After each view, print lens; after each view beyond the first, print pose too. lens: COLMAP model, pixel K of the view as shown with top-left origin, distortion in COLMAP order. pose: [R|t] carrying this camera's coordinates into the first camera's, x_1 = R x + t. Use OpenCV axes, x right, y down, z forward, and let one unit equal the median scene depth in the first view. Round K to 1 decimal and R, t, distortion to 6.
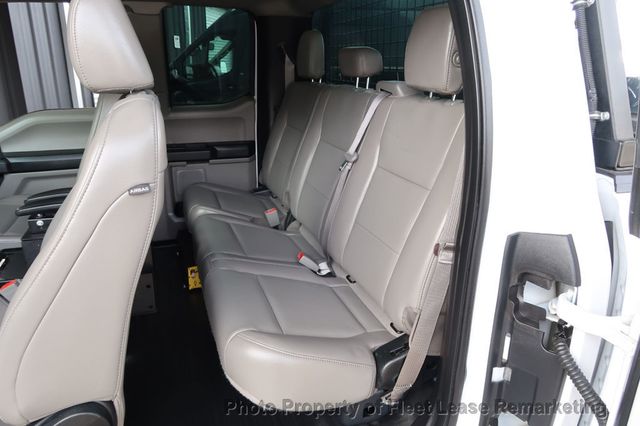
lens RADIAL K [[441.3, 0, 316.9], [0, 441.3, 210.9], [0, 0, 1]] dist [-0.005108, 0.002717]
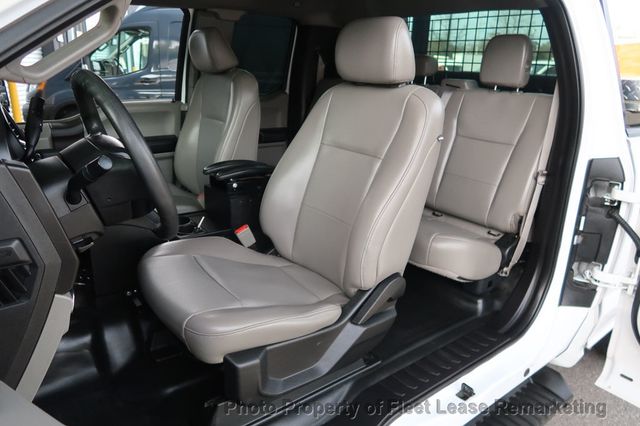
lens RADIAL K [[441.3, 0, 323.9], [0, 441.3, 211.8], [0, 0, 1]] dist [-0.005108, 0.002717]
pose [[0.951054, -0.068304, 0.301382, -0.995019], [0.067025, 0.997645, 0.014595, 0.137143], [-0.301669, 0.006320, 0.953392, -0.383133]]
